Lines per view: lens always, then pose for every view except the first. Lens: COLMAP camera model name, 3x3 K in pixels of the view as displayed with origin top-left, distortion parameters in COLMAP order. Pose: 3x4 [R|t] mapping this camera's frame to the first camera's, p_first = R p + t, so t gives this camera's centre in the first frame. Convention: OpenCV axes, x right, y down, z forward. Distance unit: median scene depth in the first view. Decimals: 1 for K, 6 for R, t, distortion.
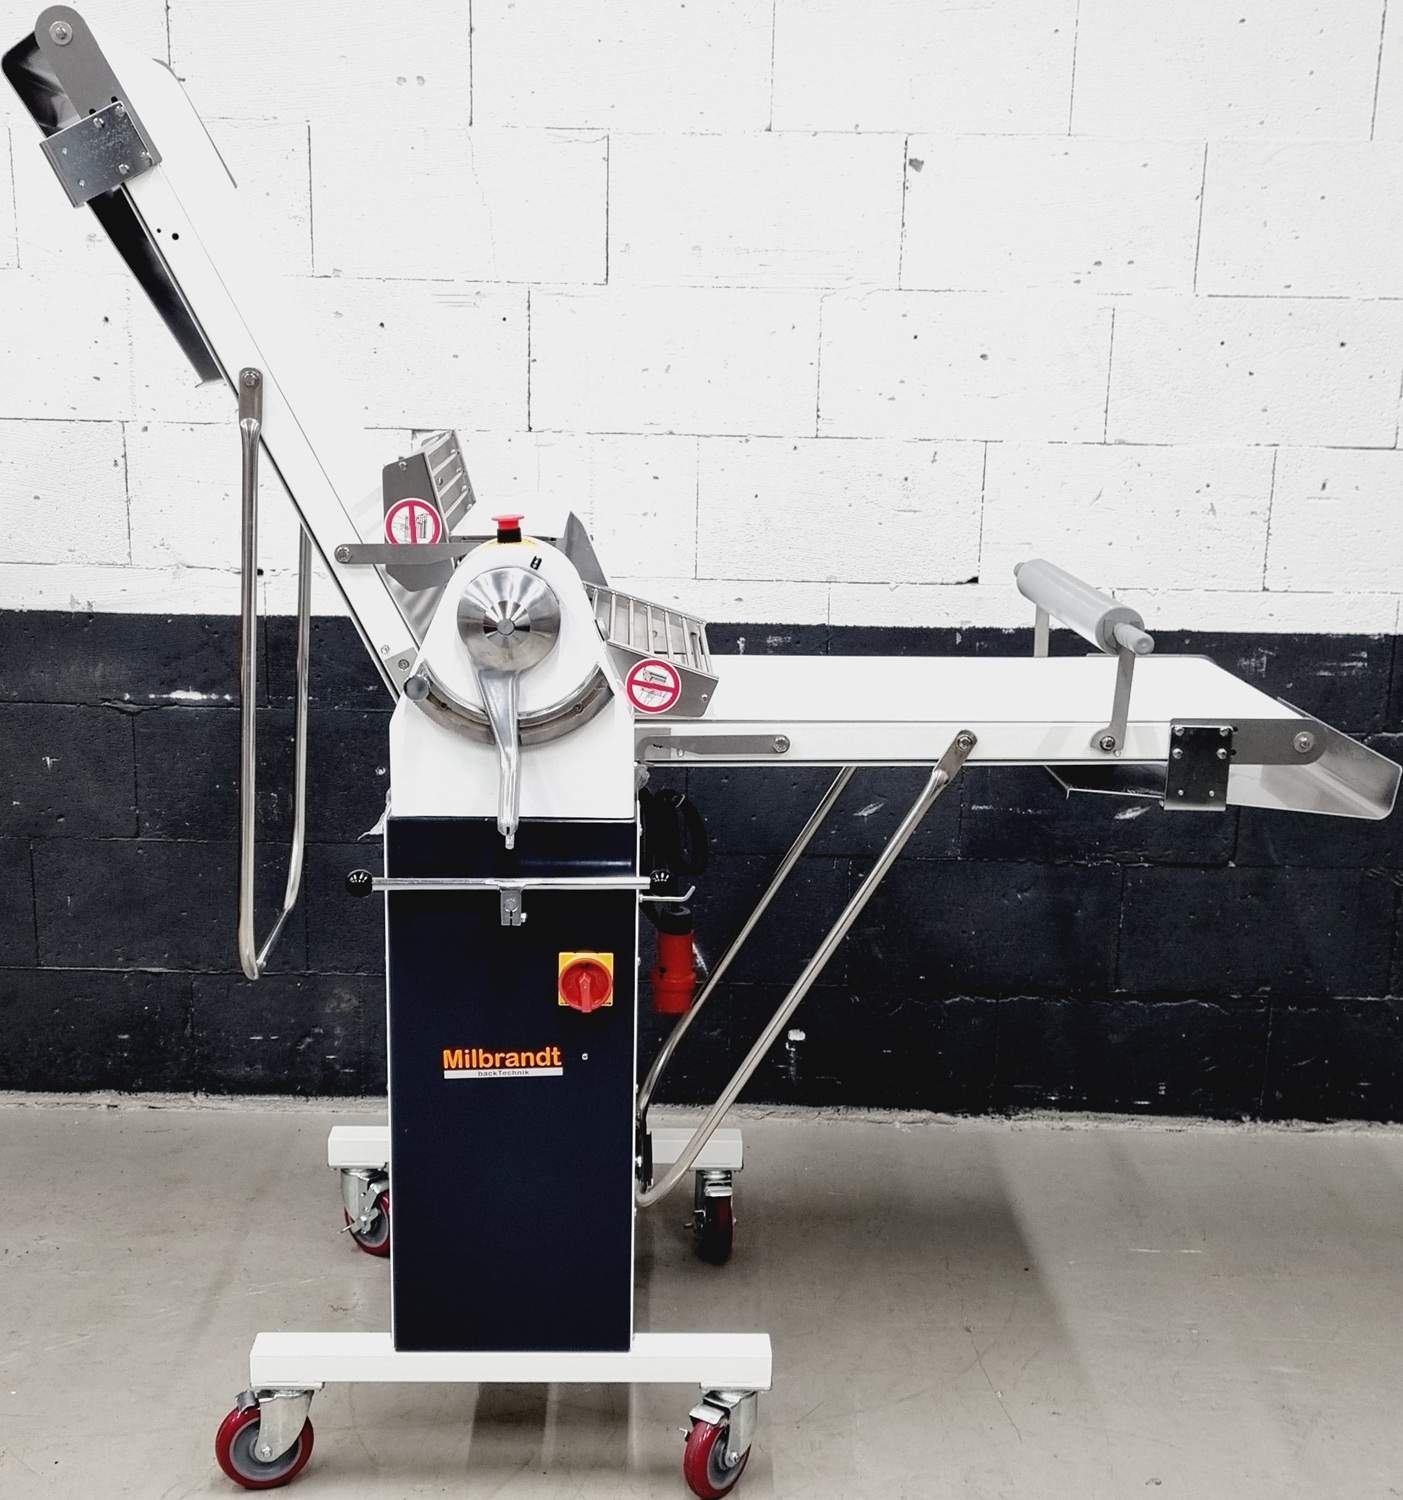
lens RADIAL K [[2337.9, 0, 701.5], [0, 2337.9, 750.0], [0, 0, 1]] dist [-0.021731, 0.017125]
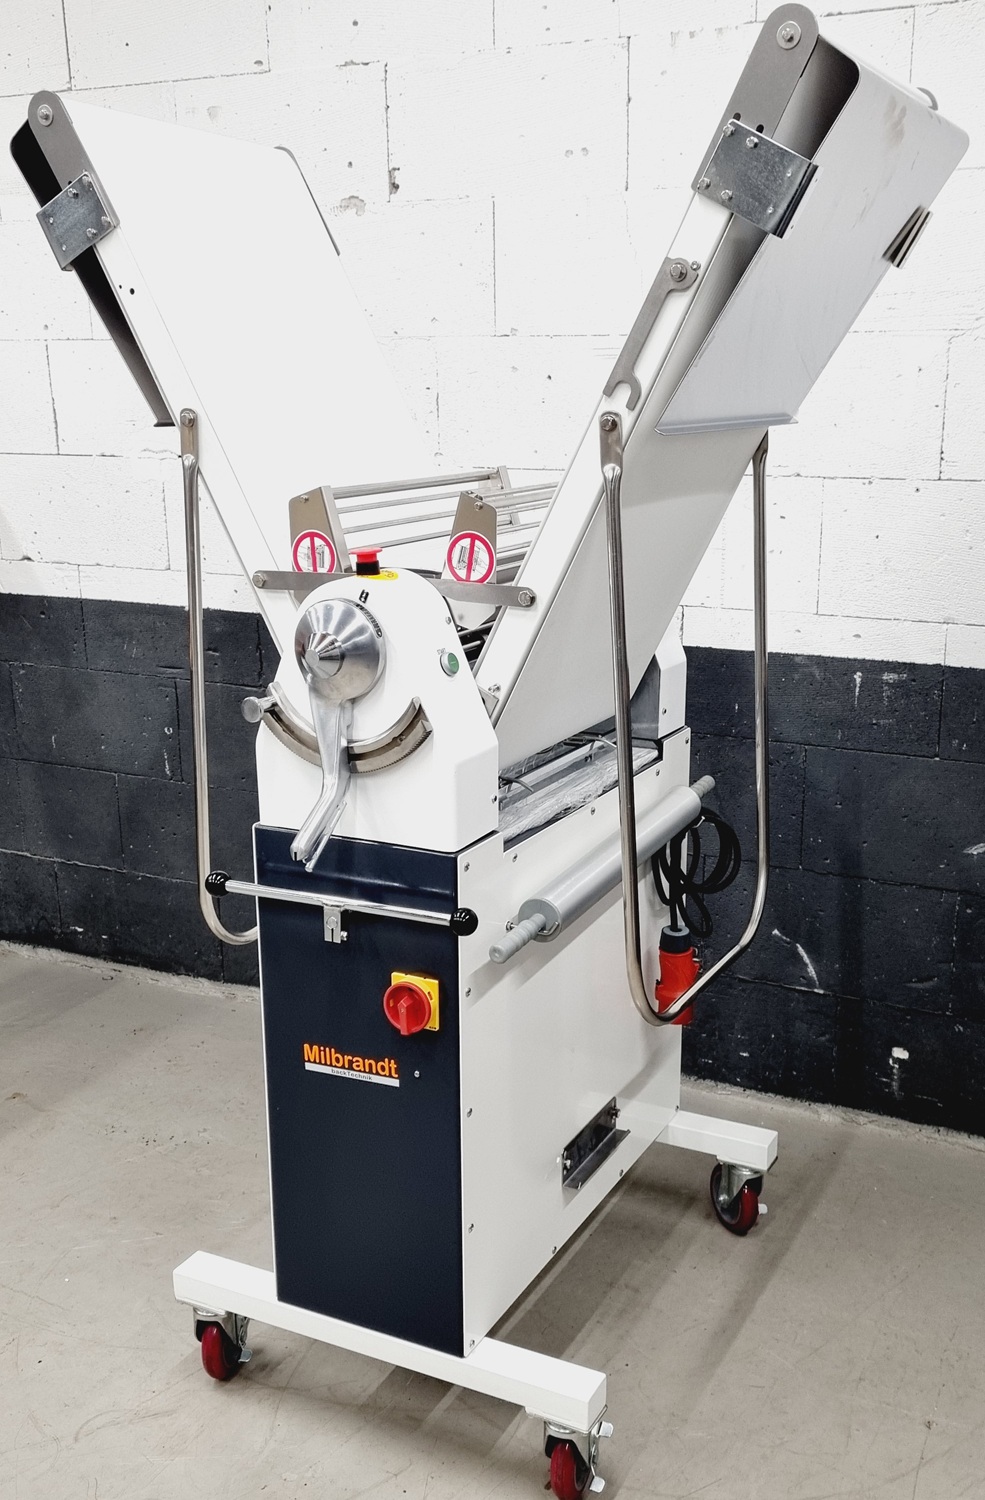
lens RADIAL K [[1610.4, 0, 494.2], [0, 1610.4, 769.5], [0, 0, 1]] dist [-0.002798, 0.004792]
pose [[0.864703, 0.093628, -0.493480, 0.320275], [-0.073858, 0.995495, 0.059457, -0.048319], [0.496824, -0.014965, 0.867722, 0.398841]]
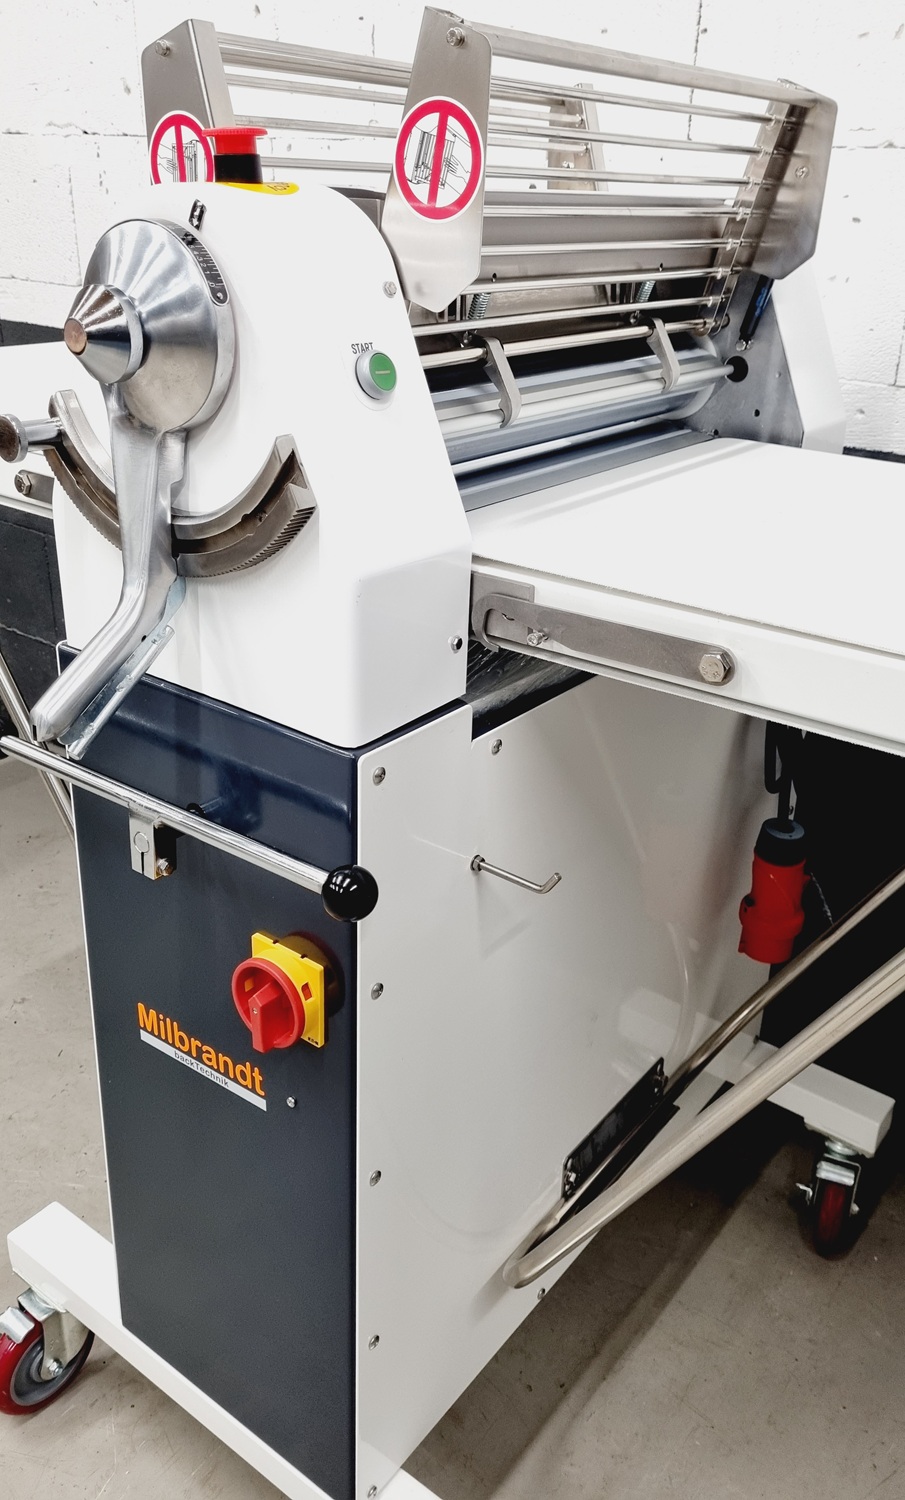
lens RADIAL K [[1232.0, 0, 469.8], [0, 1232.0, 693.5], [0, 0, 1]] dist [0.026394, -0.012221]
pose [[0.772103, 0.244428, -0.586610, 0.146040], [-0.142574, 0.966168, 0.214925, -0.044521], [0.619298, -0.082309, 0.780830, 0.790039]]
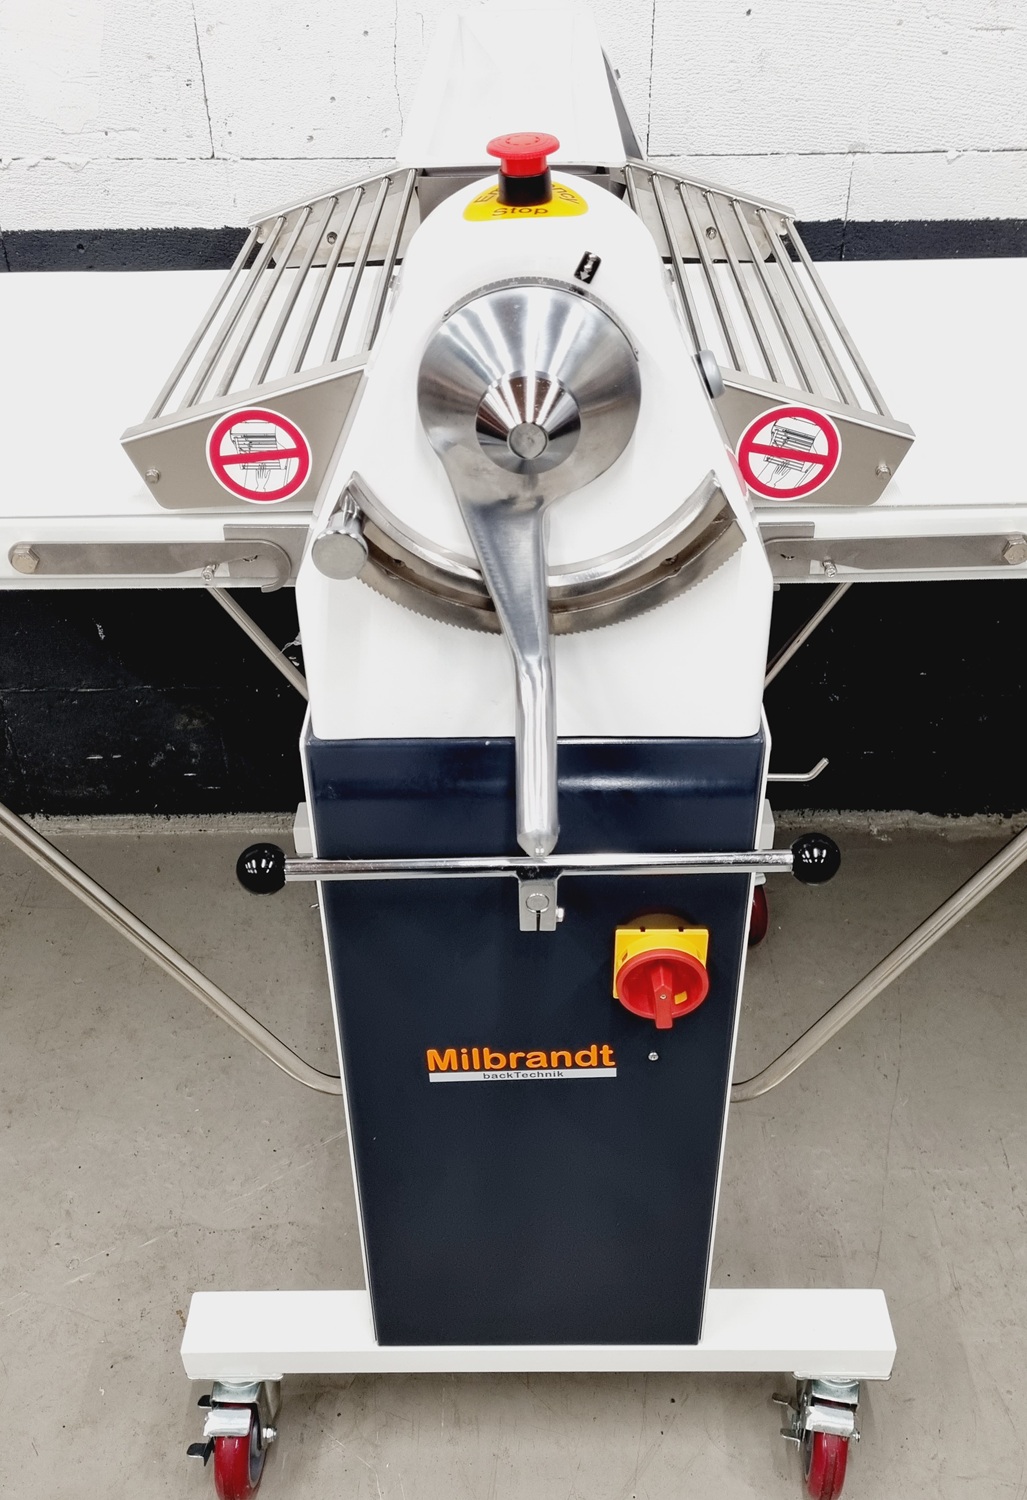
lens RADIAL K [[1398.3, 0, 490.8], [0, 1398.3, 679.3], [0, 0, 1]] dist [0.021429, 0.013813]
pose [[0.998070, -0.002077, -0.062056, -0.069740], [0.025930, 0.922061, 0.386175, -0.106640], [0.056418, -0.387039, 0.920336, 0.693183]]
